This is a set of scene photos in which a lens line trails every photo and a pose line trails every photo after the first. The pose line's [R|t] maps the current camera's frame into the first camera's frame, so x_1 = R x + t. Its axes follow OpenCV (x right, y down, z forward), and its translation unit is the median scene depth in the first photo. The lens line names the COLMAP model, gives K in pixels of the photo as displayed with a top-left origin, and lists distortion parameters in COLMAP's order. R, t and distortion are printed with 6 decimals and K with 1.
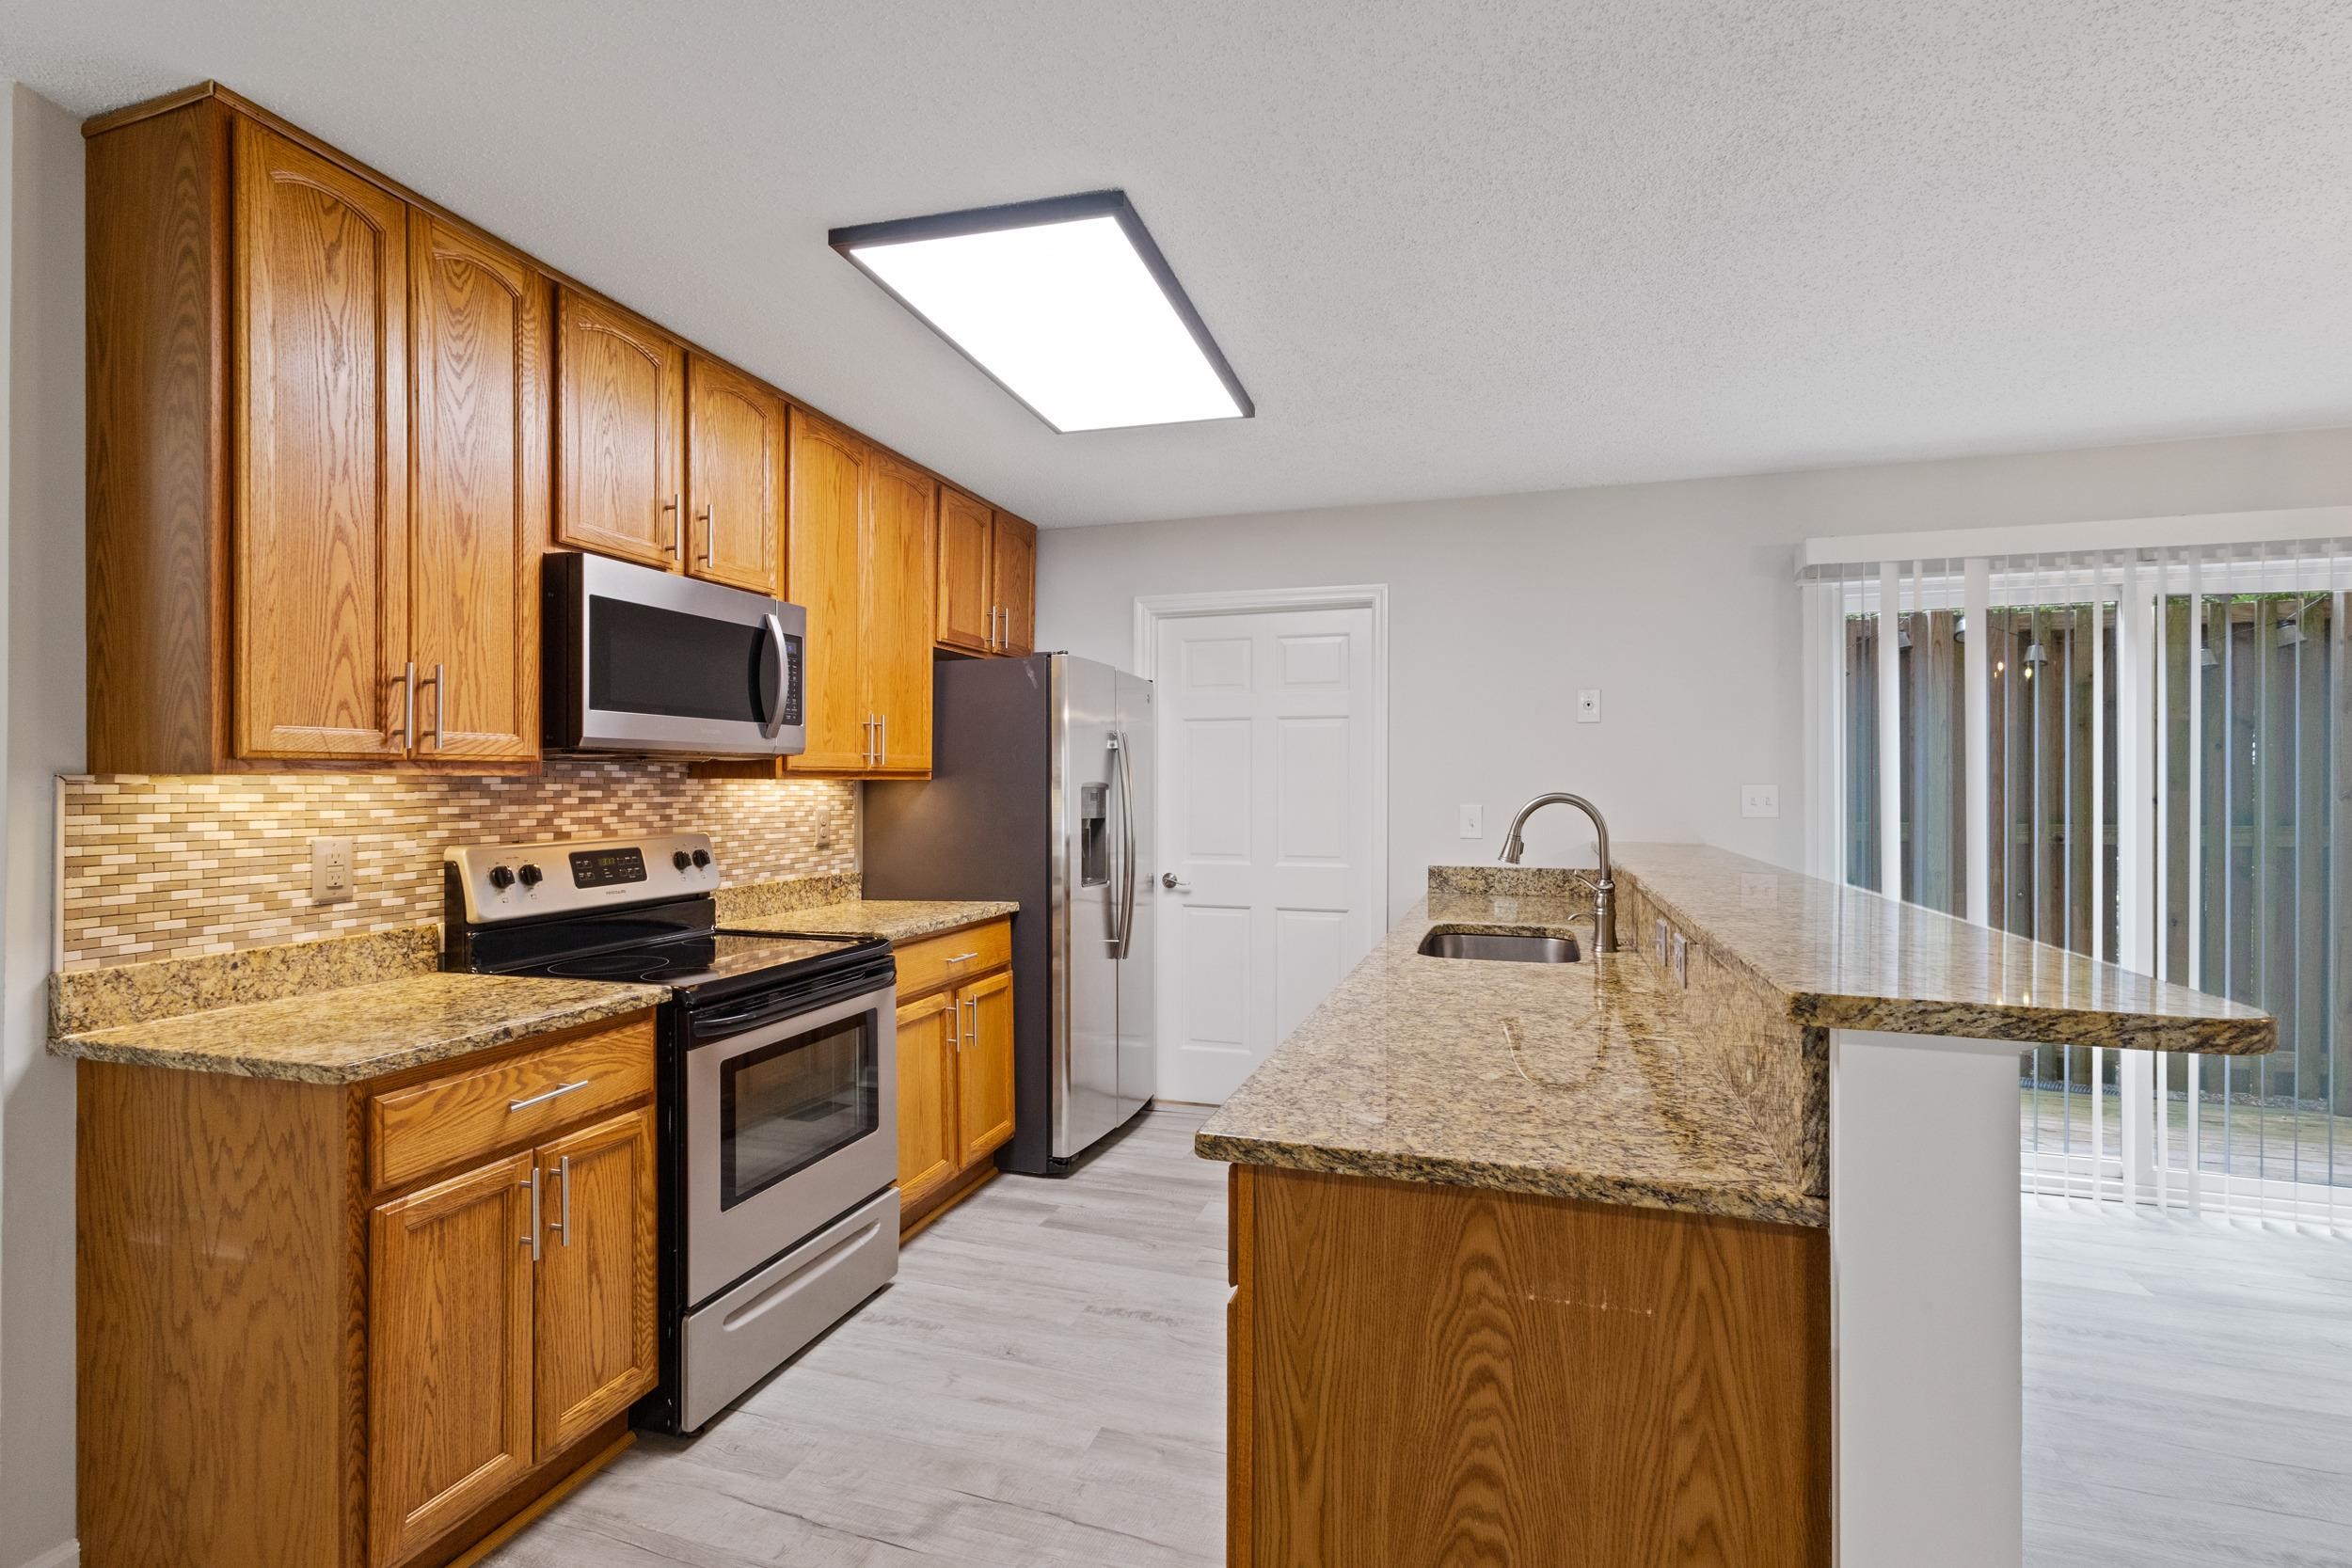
lens RADIAL K [[1109.3, 0, 1176.0], [0, 1109.3, 784.0], [0, 0, 1]] dist [0.005370, 0.001480]
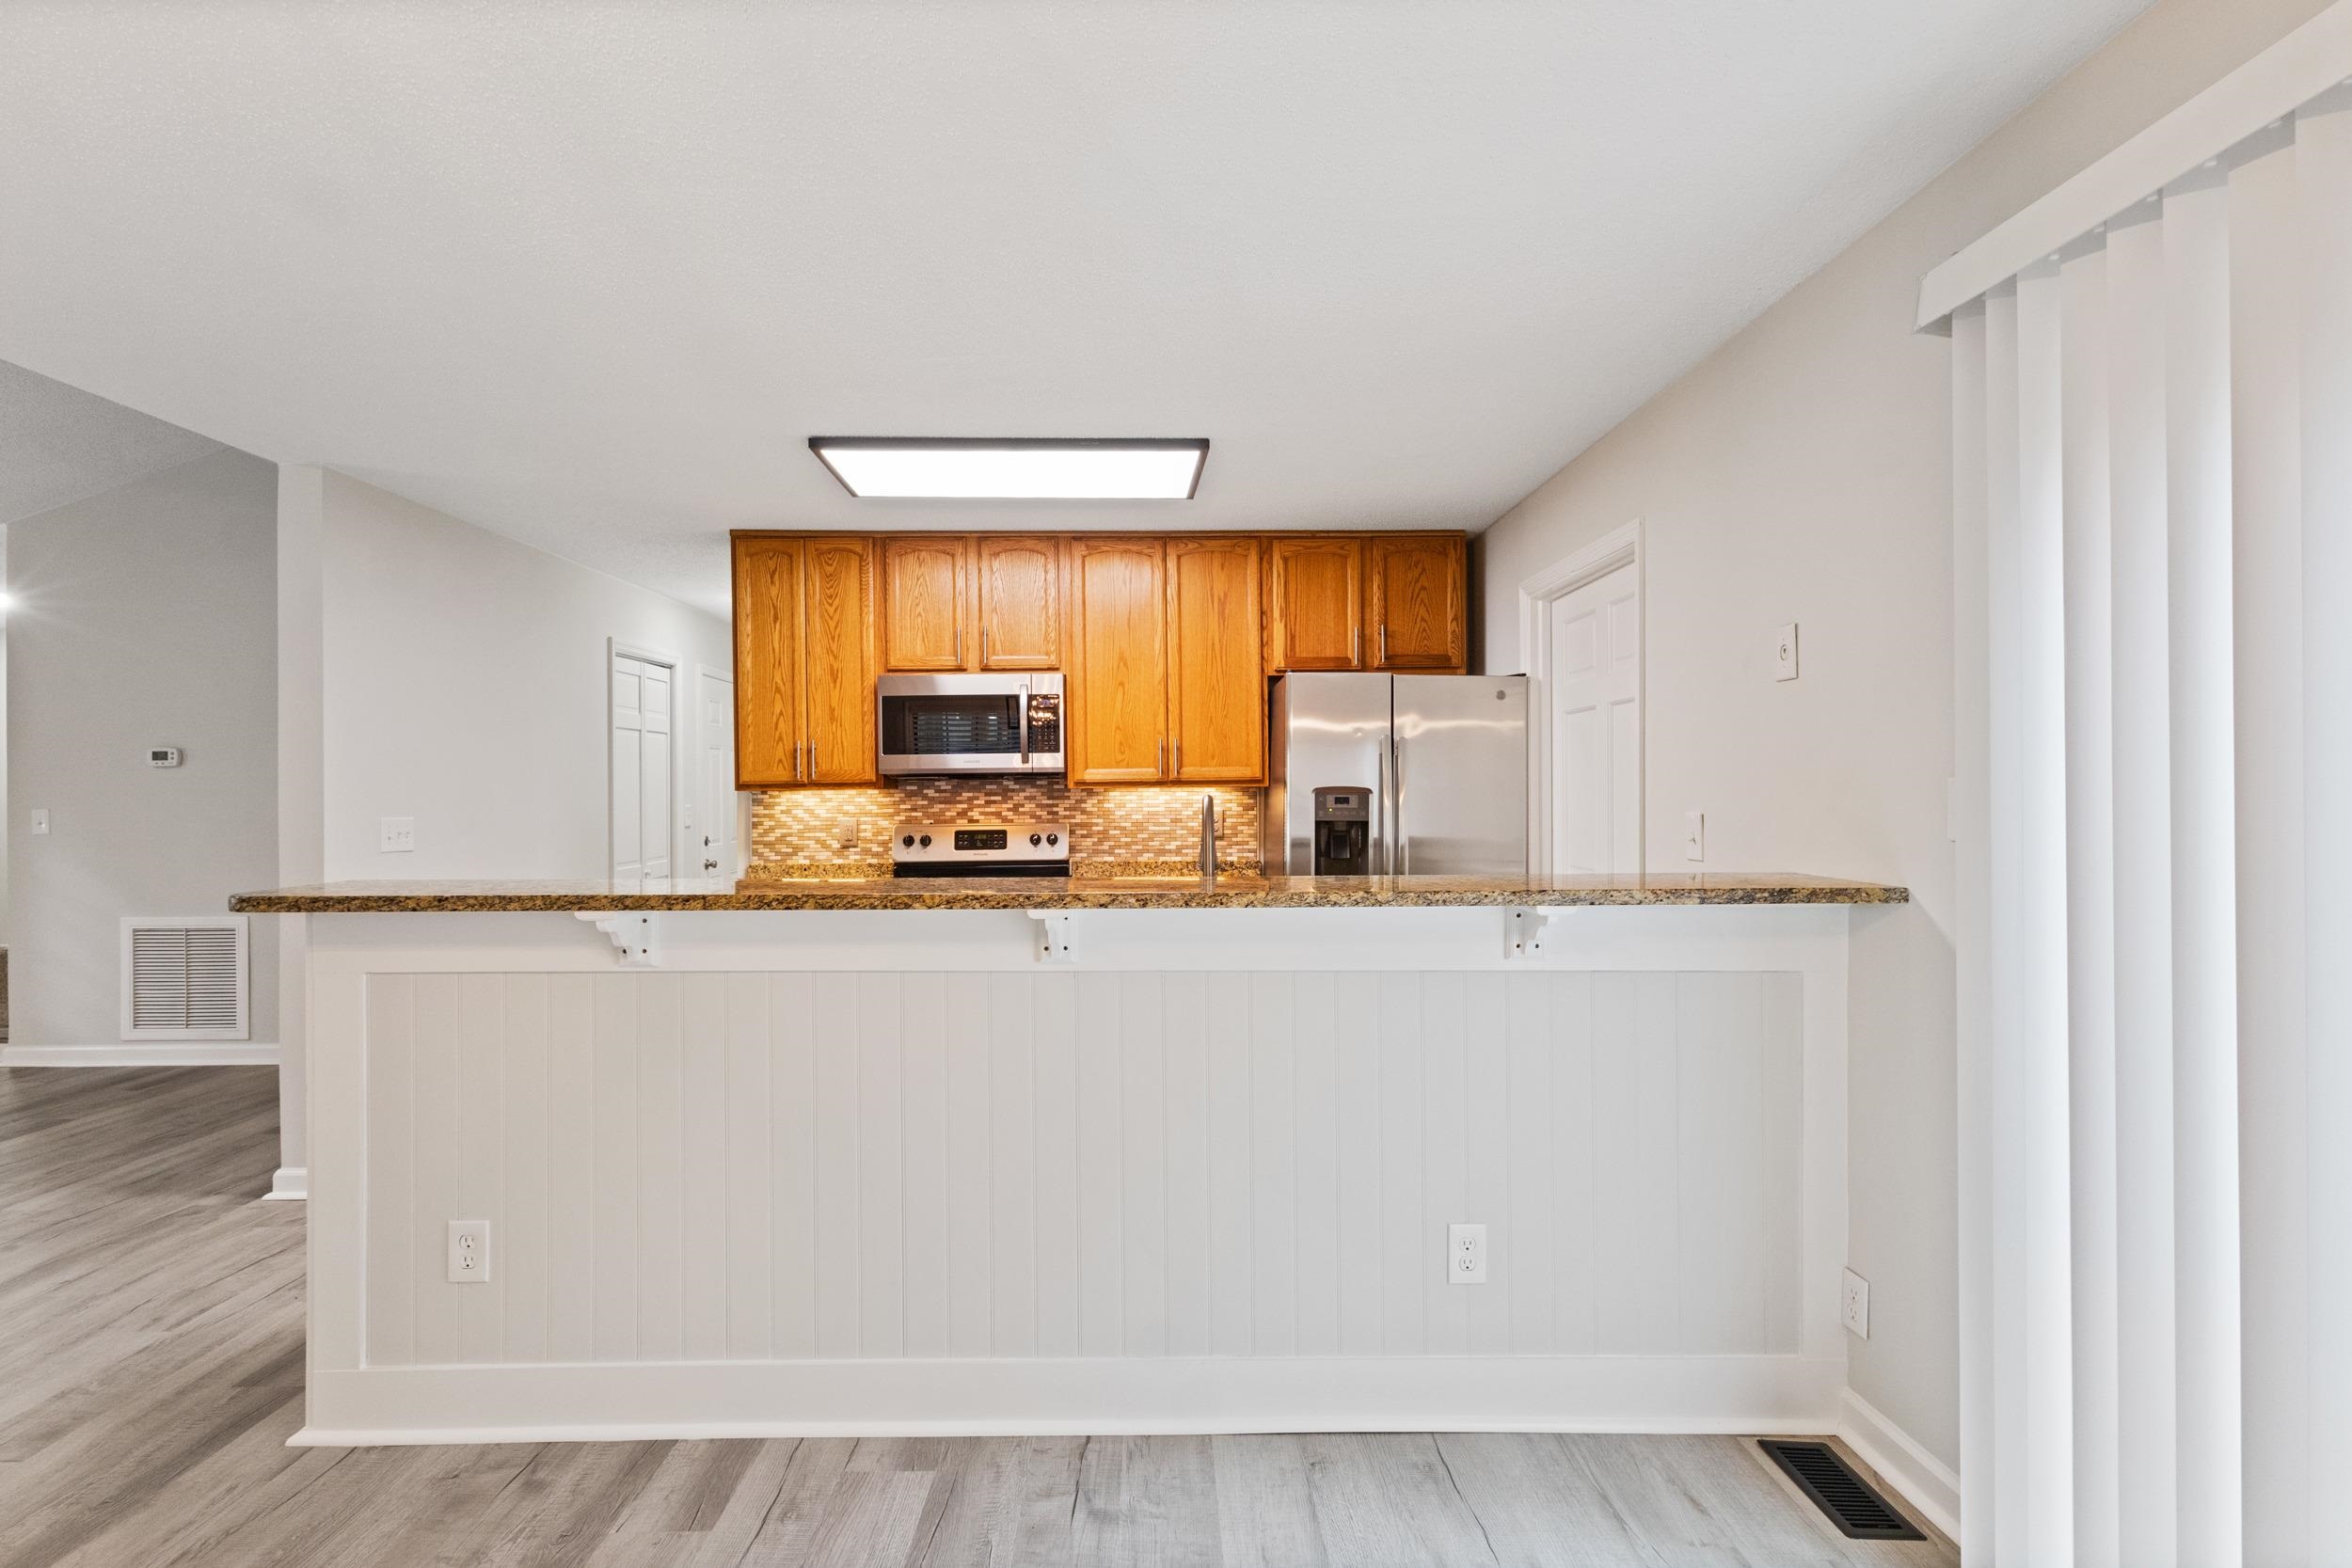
lens RADIAL K [[1114.4, 0, 1147.4], [0, 1114.4, 795.8], [0, 0, 1]] dist [0.000560, 0.005924]
pose [[0.318857, -0.004552, -0.947792, 1.170269], [0.009369, 0.999955, -0.001650, 0.009737], [0.947757, -0.008354, 0.318885, 0.645210]]
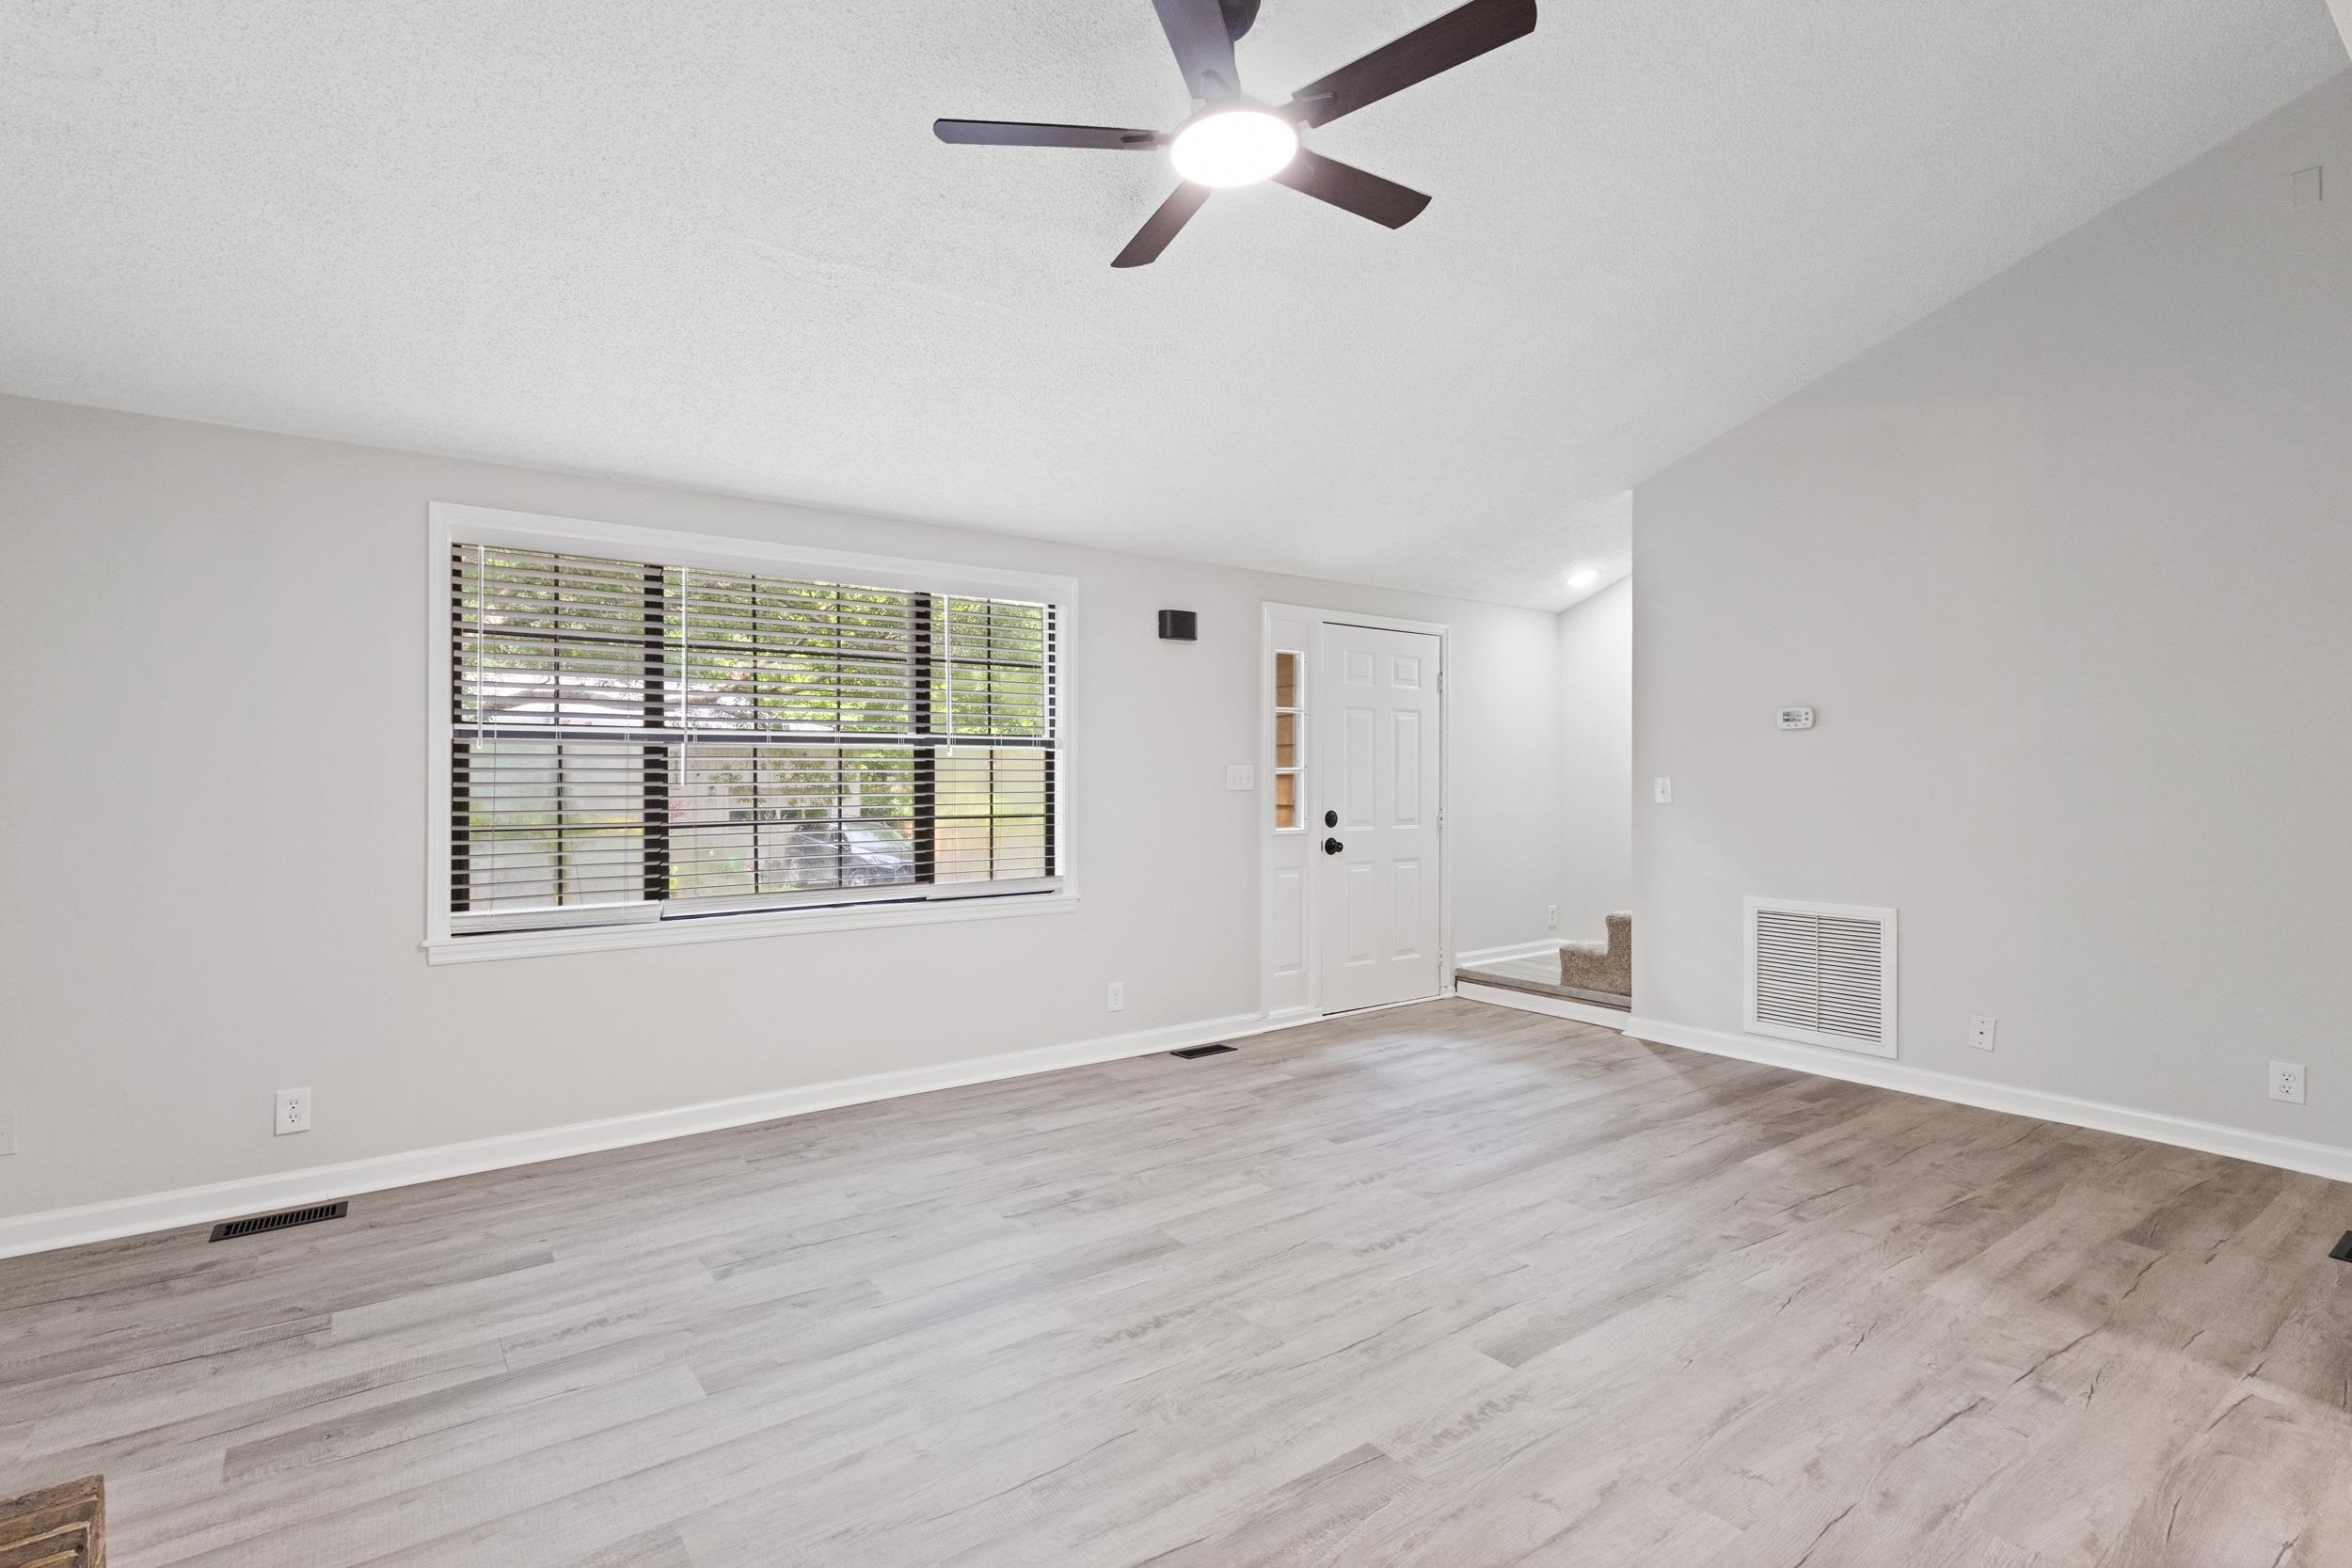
lens RADIAL K [[1114.4, 0, 1147.4], [0, 1114.4, 795.8], [0, 0, 1]] dist [0.000560, 0.005924]
pose [[-0.591396, 0.005831, -0.806360, 0.745876], [-0.001642, 0.999963, 0.008435, 0.028963], [0.806379, 0.006313, -0.591365, -0.113054]]
